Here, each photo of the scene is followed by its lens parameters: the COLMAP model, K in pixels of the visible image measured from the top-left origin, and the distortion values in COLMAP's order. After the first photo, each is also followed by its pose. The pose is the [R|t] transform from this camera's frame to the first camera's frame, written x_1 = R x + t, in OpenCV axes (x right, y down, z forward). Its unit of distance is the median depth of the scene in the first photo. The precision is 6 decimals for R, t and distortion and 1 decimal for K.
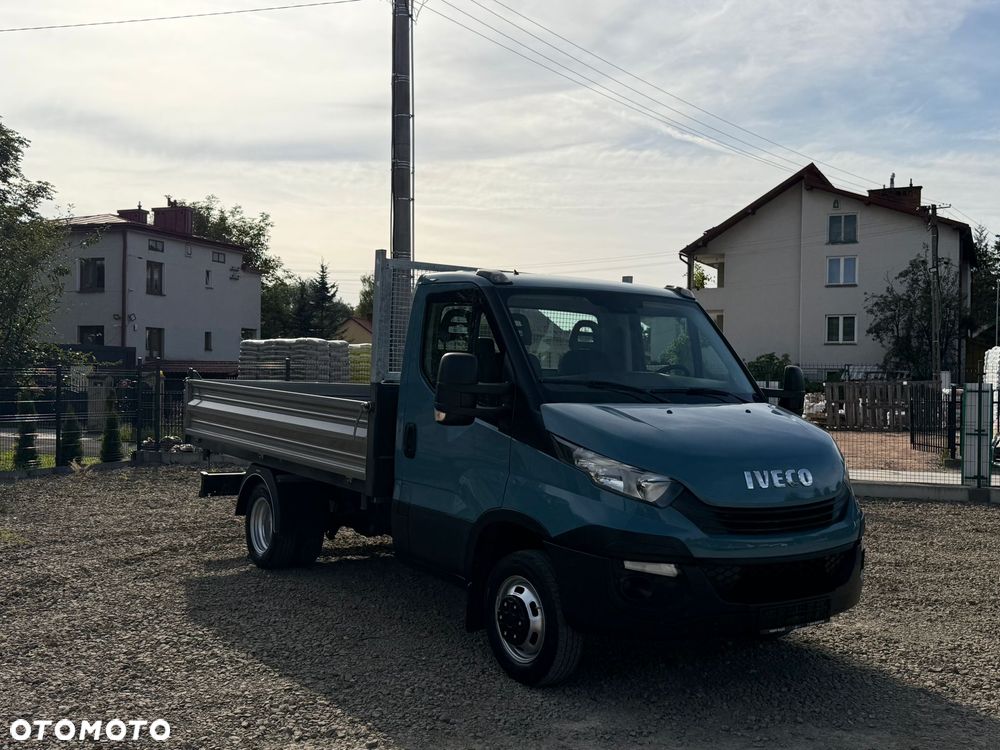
lens RADIAL K [[1127.6, 0, 520.0], [0, 1127.6, 388.7], [0, 0, 1]] dist [0.186342, -0.459117]
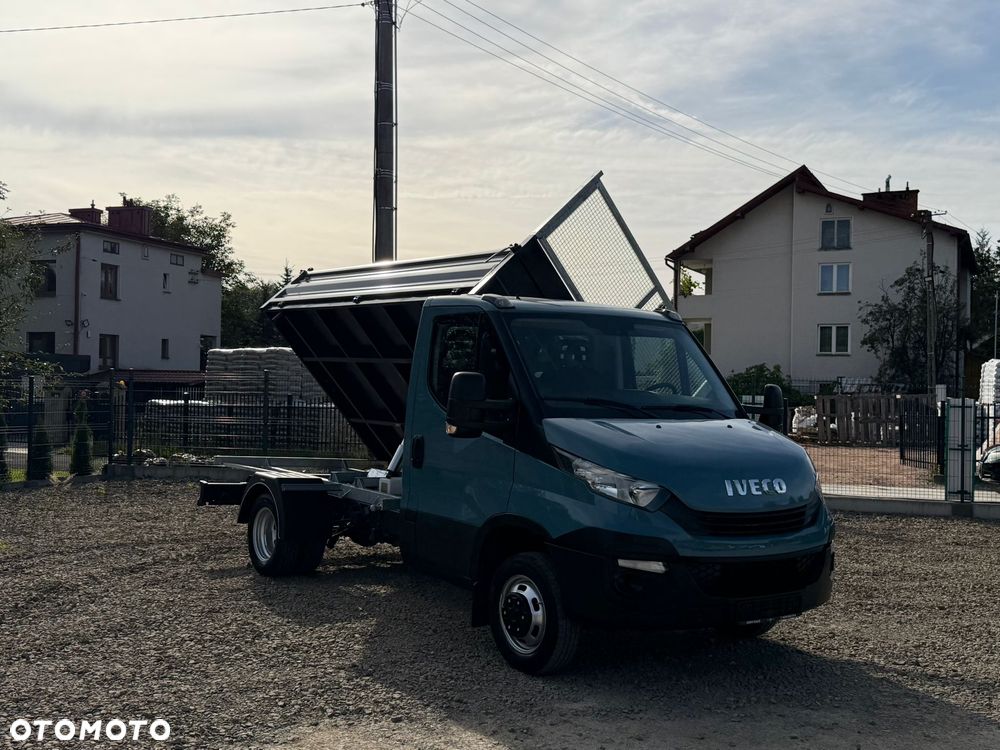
lens RADIAL K [[1263.7, 0, 519.1], [0, 1263.7, 387.2], [0, 0, 1]] dist [0.210064, -0.524177]
pose [[0.999656, 0.003920, 0.025925, -0.017887], [-0.003686, 0.999952, -0.009073, -0.003125], [-0.025959, 0.008974, 0.999623, -0.116850]]
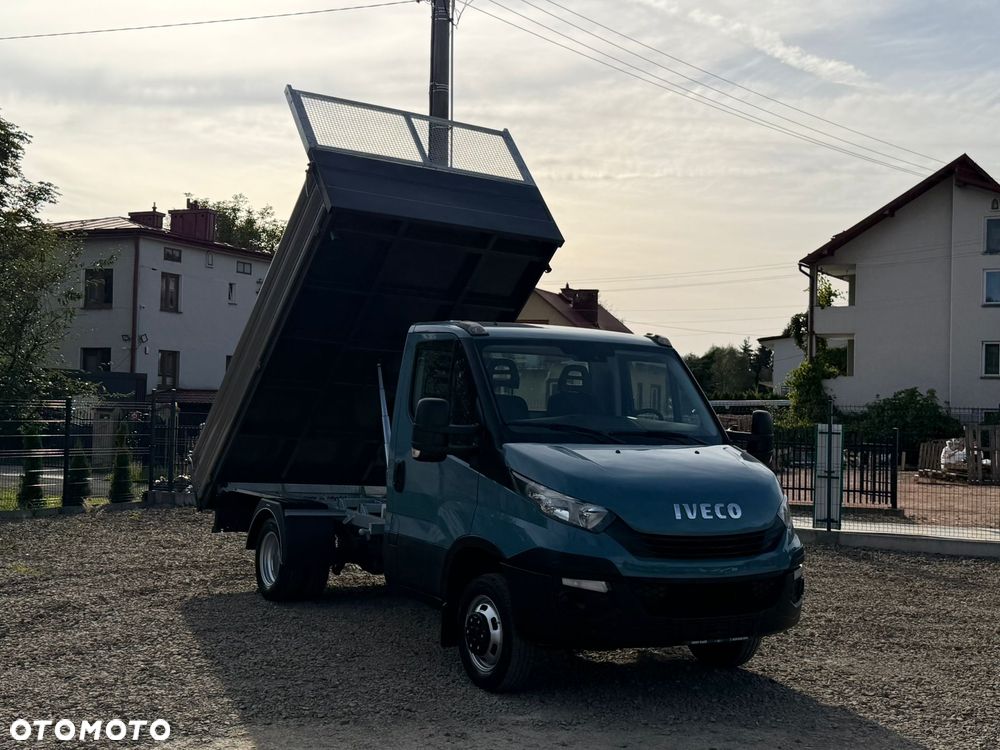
lens RADIAL K [[1575.4, 0, 529.6], [0, 1575.4, 377.2], [0, 0, 1]] dist [0.151563, -0.080342]
pose [[0.996514, 0.010693, -0.082742, 0.085721], [-0.013219, 0.999461, -0.030046, -0.002890], [0.082376, 0.031035, 0.996118, -0.285735]]
